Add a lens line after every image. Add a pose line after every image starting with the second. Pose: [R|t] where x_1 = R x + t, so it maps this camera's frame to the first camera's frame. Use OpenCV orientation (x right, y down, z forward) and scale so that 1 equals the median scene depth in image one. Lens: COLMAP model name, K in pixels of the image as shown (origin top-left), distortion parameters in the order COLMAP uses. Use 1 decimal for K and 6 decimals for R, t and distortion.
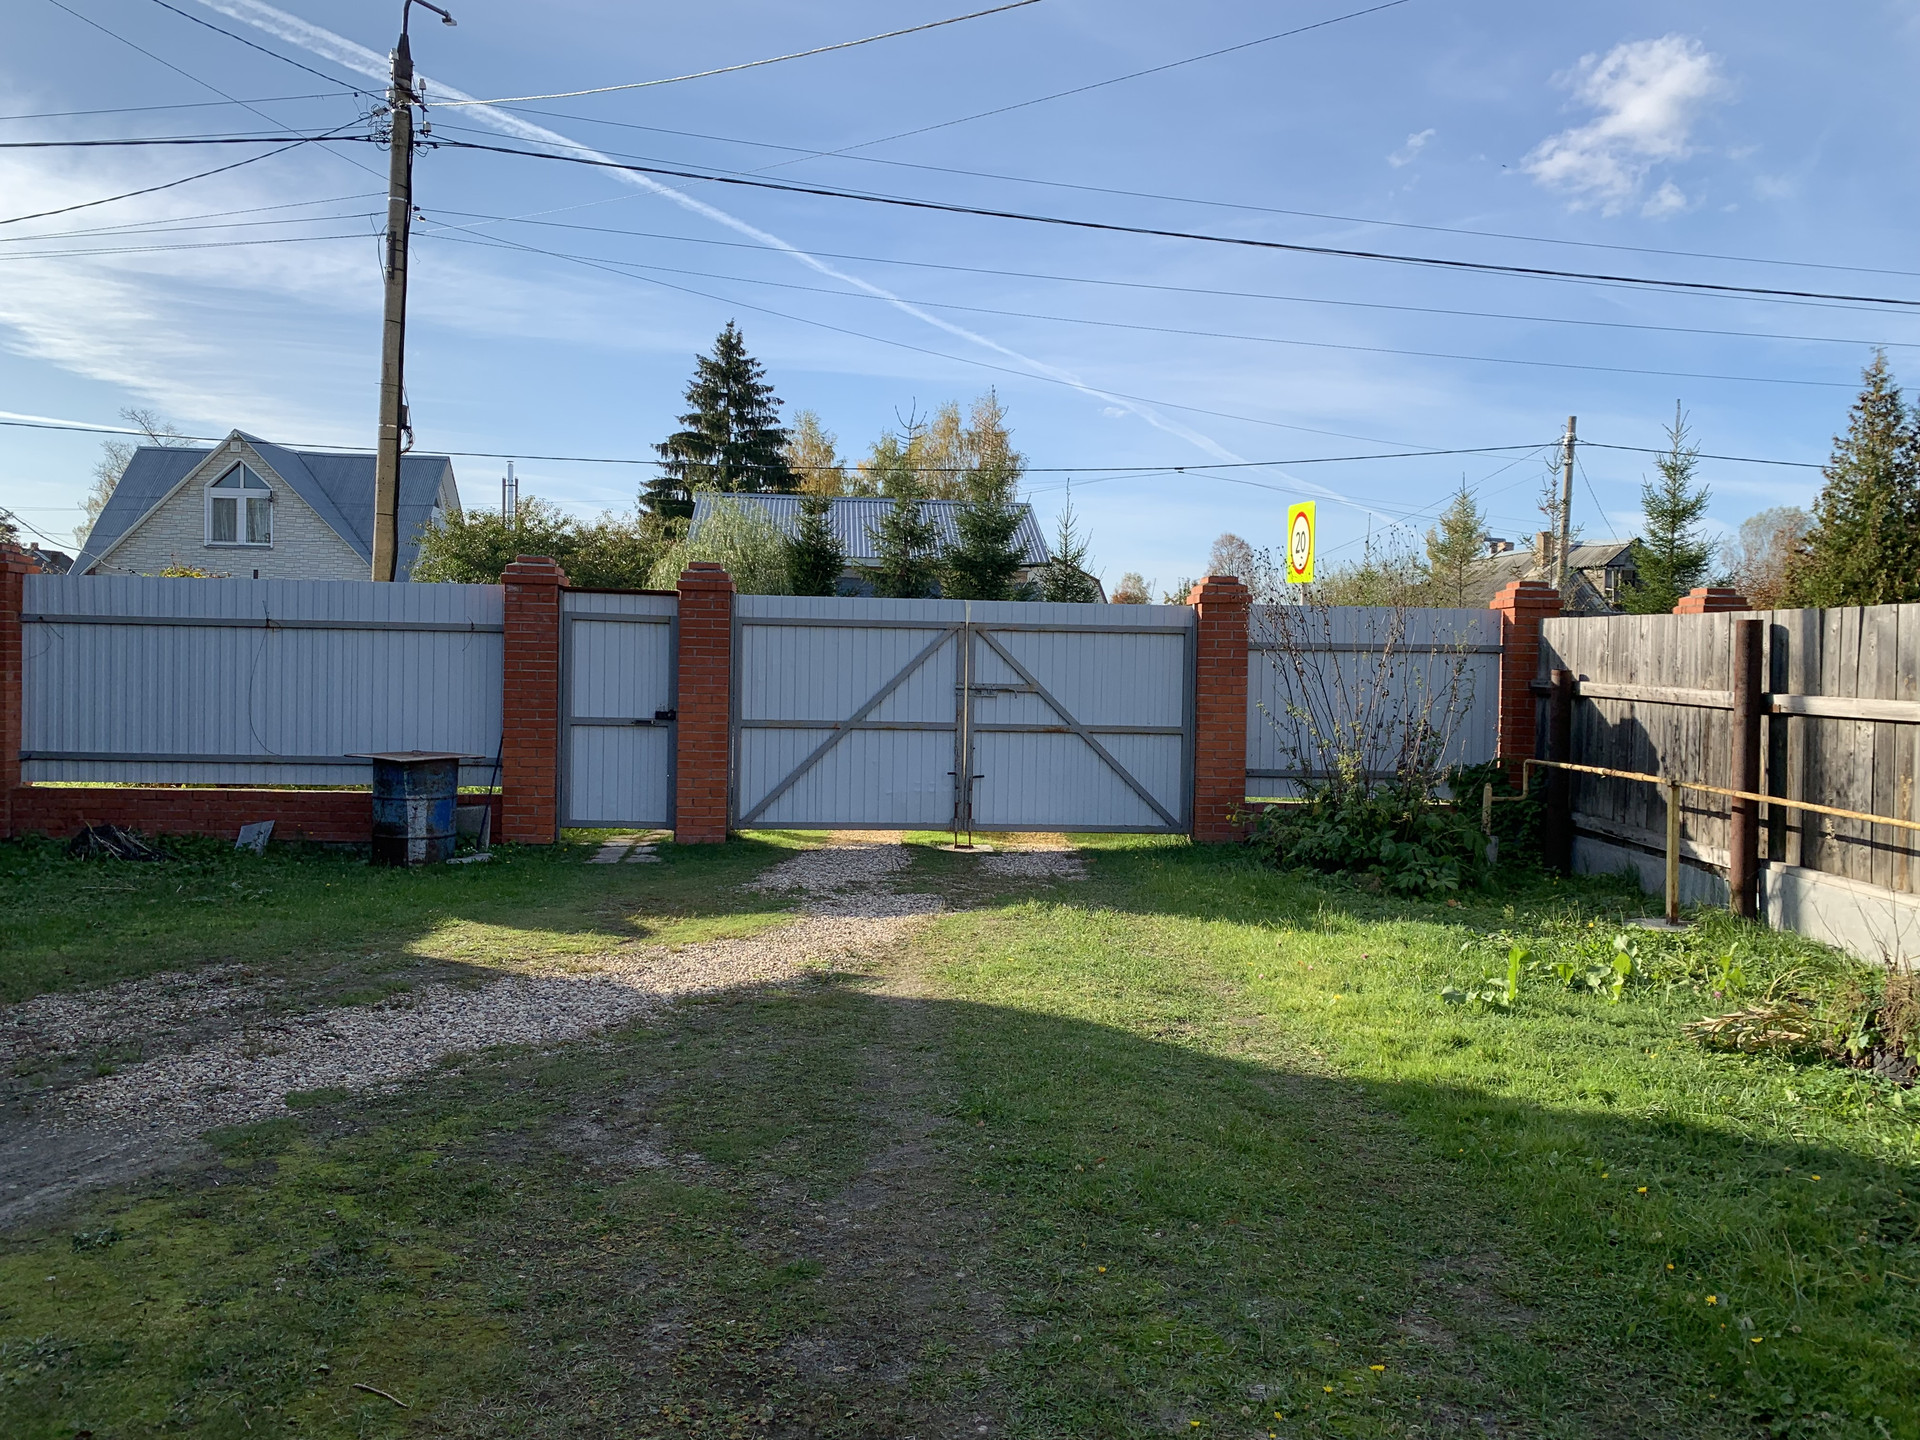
lens RADIAL K [[1457.6, 0, 961.2], [0, 1457.6, 717.3], [0, 0, 1]] dist [0.067790, -0.001605]
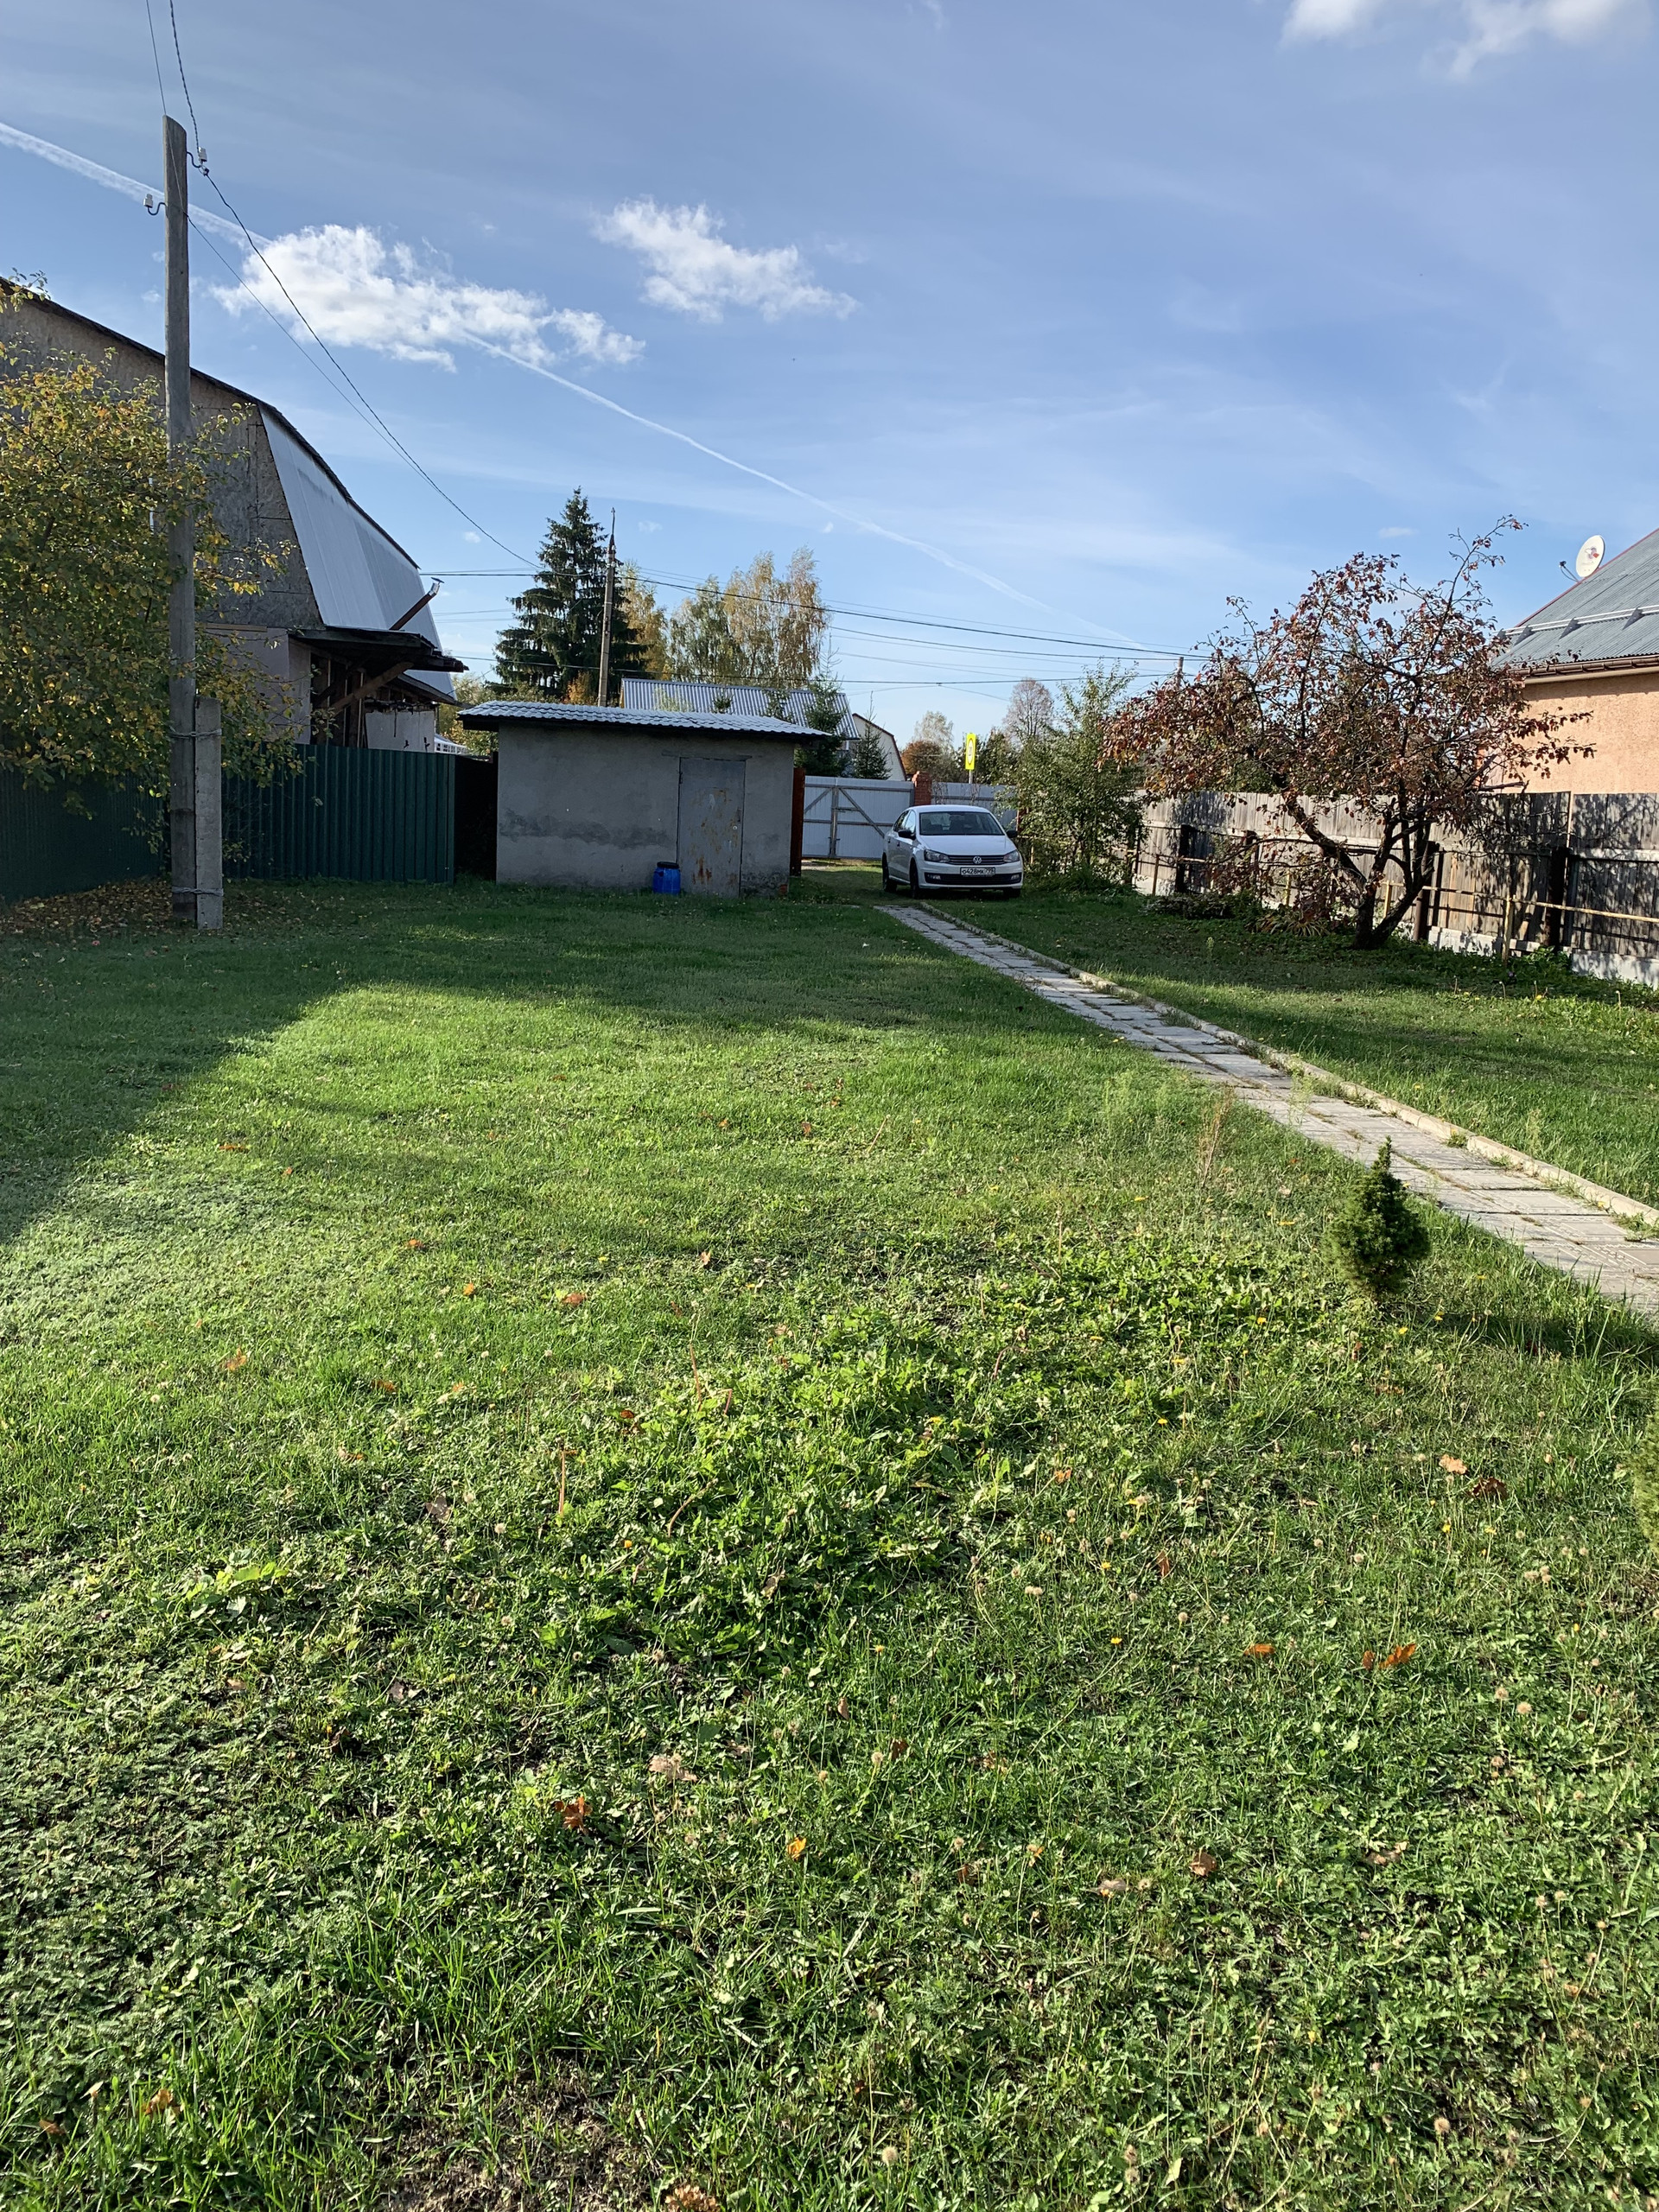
lens RADIAL K [[1679.3, 0, 832.1], [0, 1679.3, 1099.1], [0, 0, 1]] dist [0.067790, -0.001605]
pose [[0.998165, 0.017927, 0.057832, -0.028240], [-0.025613, 0.990511, 0.135026, 0.015231], [-0.054862, -0.136259, 0.989153, -0.368072]]
